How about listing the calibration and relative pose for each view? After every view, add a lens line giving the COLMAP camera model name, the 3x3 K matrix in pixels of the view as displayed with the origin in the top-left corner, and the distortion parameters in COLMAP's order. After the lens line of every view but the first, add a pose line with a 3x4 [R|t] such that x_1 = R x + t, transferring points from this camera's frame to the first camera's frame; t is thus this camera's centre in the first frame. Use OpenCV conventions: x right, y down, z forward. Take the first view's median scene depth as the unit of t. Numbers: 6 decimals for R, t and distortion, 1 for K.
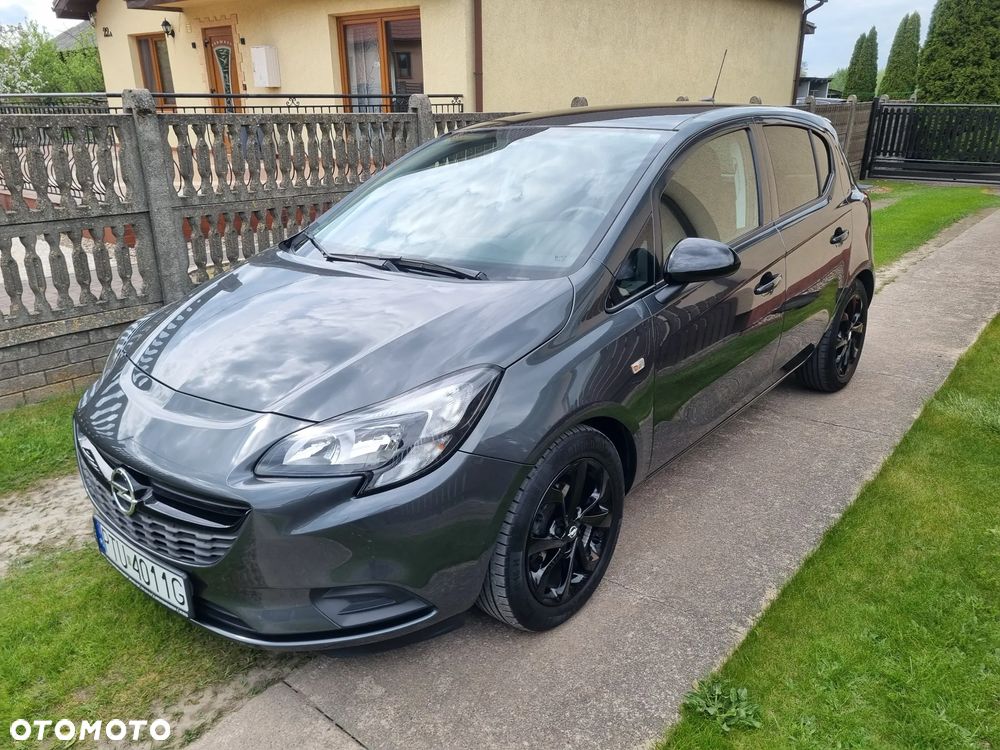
lens RADIAL K [[750.5, 0, 502.1], [0, 750.5, 364.0], [0, 0, 1]] dist [0.048587, -0.040433]
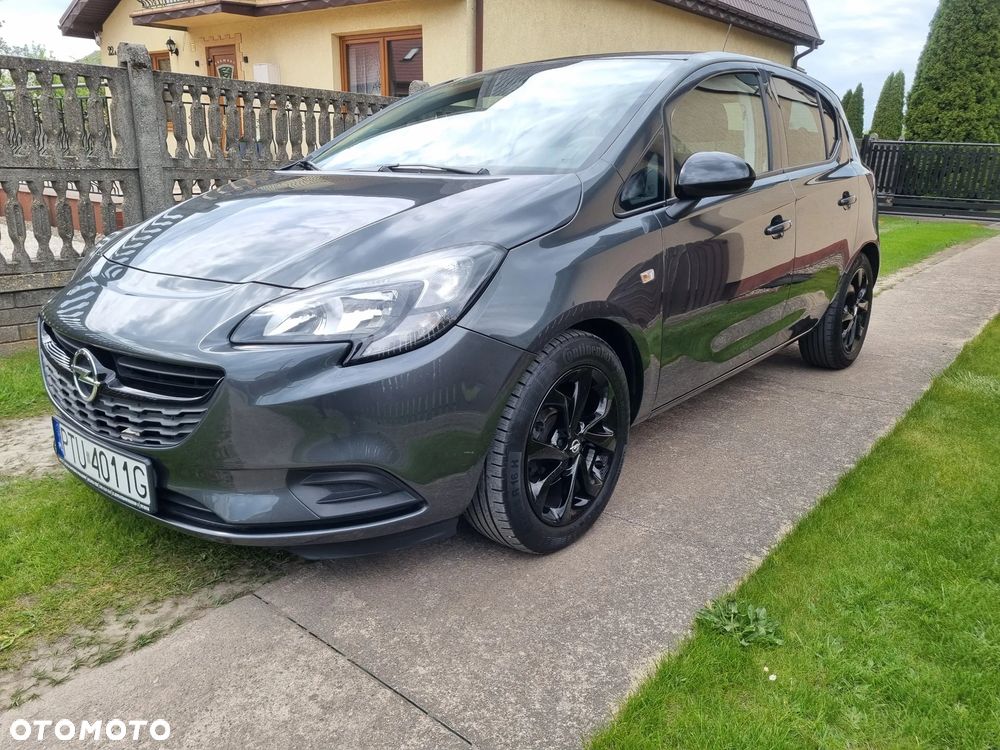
lens RADIAL K [[746.5, 0, 503.3], [0, 746.5, 363.0], [0, 0, 1]] dist [0.048309, -0.039000]
pose [[0.999536, 0.026757, 0.014587, -0.009868], [-0.025776, 0.997634, -0.063730, 0.166136], [-0.016258, 0.063324, 0.997861, 0.072439]]
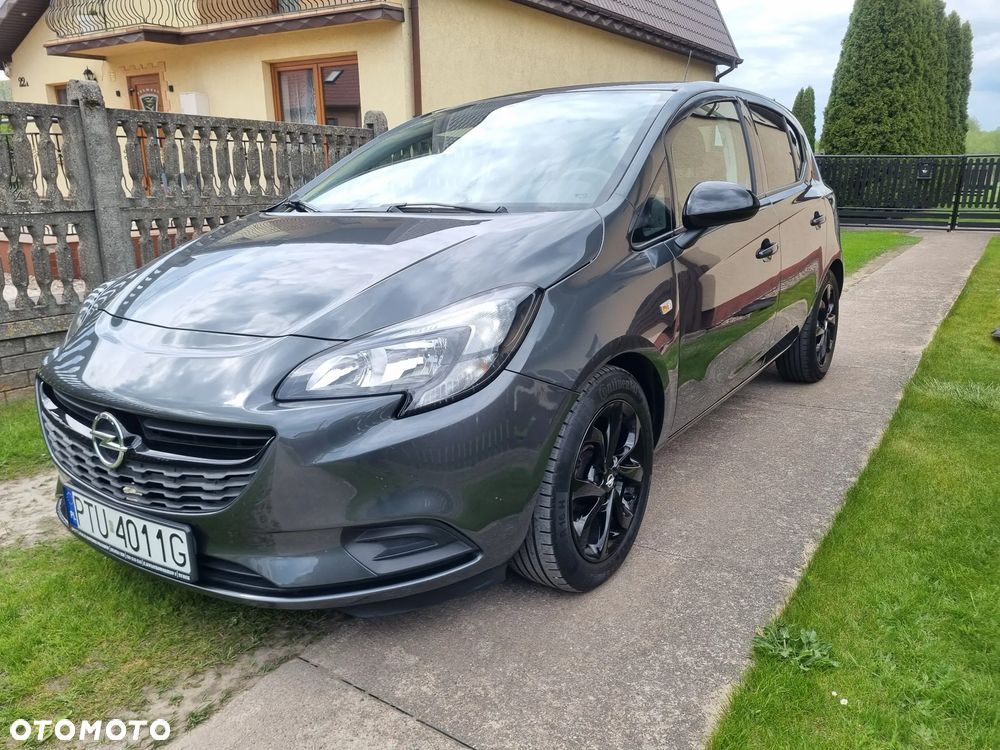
lens RADIAL K [[748.3, 0, 500.0], [0, 748.3, 375.0], [0, 0, 1]] dist [0.047777, -0.041816]
pose [[0.994864, -0.024236, 0.098277, -0.116735], [0.031616, 0.996738, -0.074255, 0.144038], [-0.096157, 0.076981, 0.992385, 0.083186]]
